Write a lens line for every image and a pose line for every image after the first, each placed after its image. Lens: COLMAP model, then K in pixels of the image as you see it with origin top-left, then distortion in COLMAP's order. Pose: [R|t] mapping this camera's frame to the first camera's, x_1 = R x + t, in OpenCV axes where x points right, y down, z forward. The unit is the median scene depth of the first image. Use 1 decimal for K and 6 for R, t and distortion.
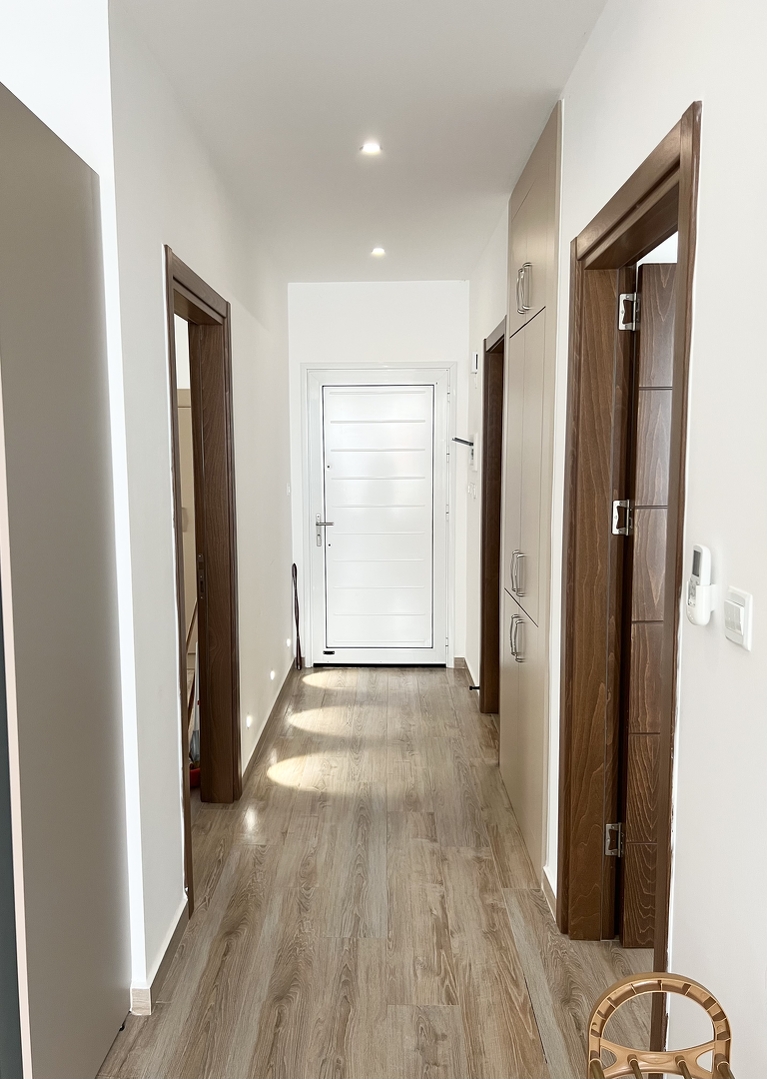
lens RADIAL K [[830.9, 0, 383.5], [0, 830.9, 539.5], [0, 0, 1]] dist [0.001514, 0.000370]
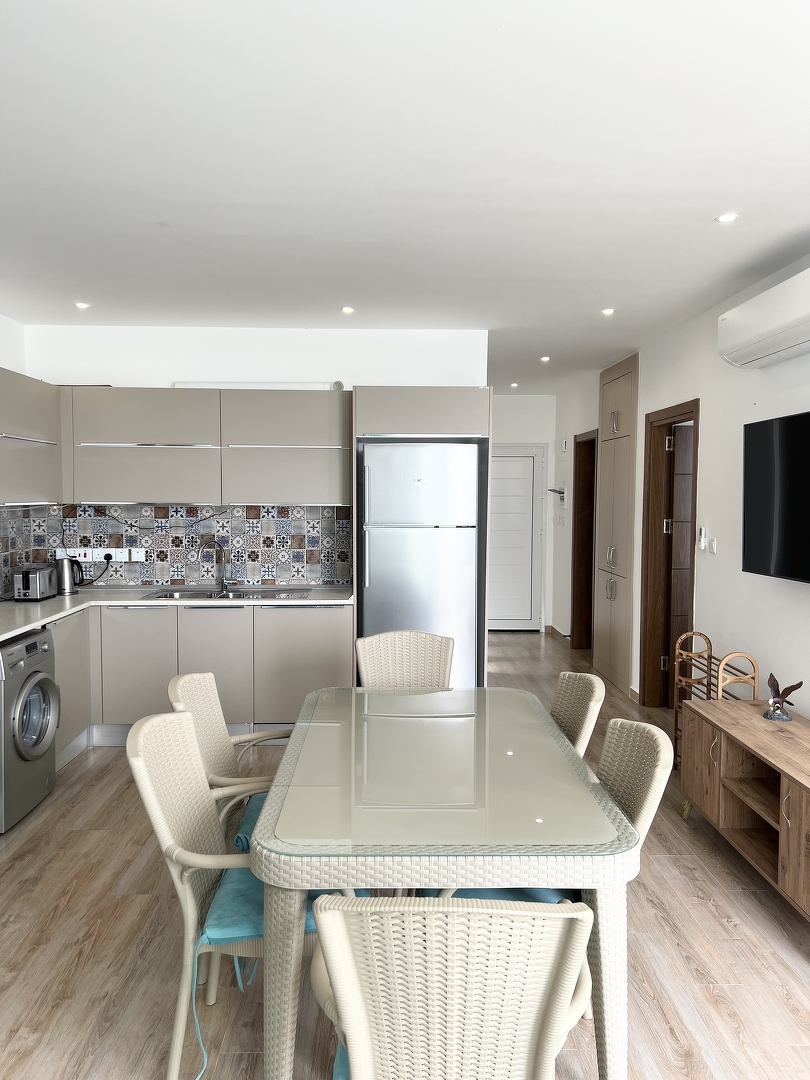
lens RADIAL K [[815.7, 0, 405.0], [0, 815.7, 540.0], [0, 0, 1]] dist [0.061889, -0.050938]
pose [[0.999582, 0.003701, 0.028675, -0.495388], [-0.002247, 0.998718, -0.050575, 0.123617], [-0.028826, 0.050489, 0.998309, -1.238934]]
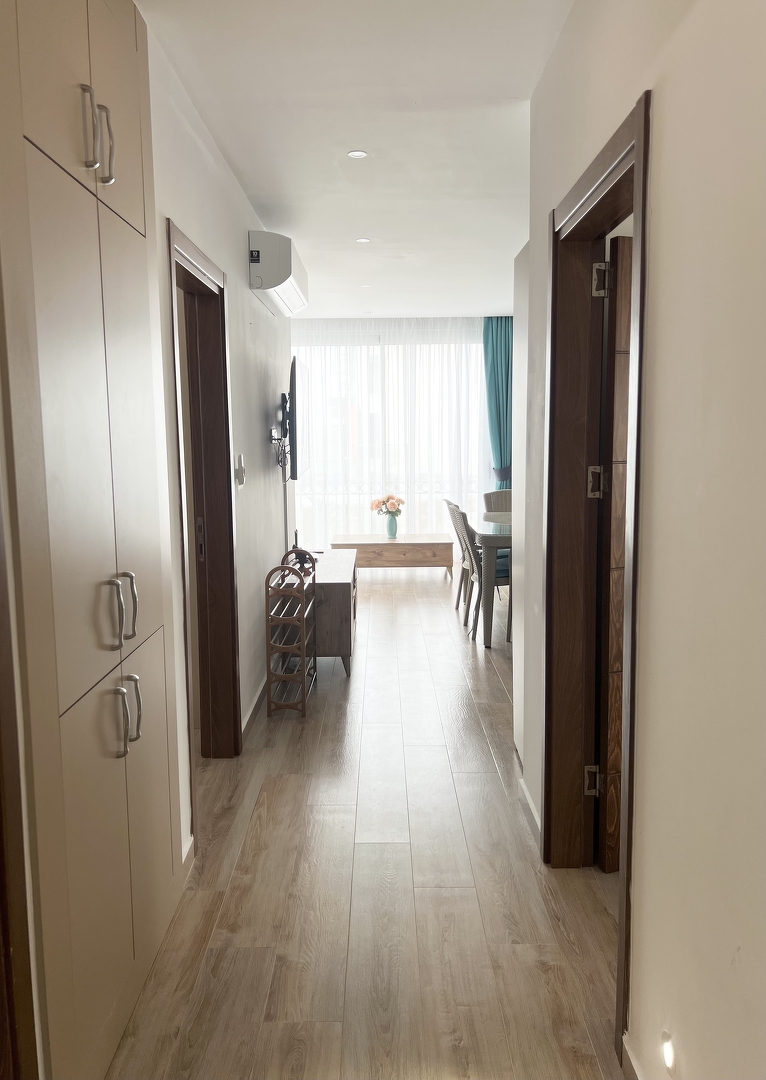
lens RADIAL K [[831.7, 0, 383.0], [0, 831.7, 540.0], [0, 0, 1]] dist [0.001514, 0.000370]
pose [[-0.999877, 0.014167, -0.006726, -0.030994], [0.012166, 0.971346, 0.237360, -0.178454], [0.009896, 0.237249, -0.971398, 1.850748]]
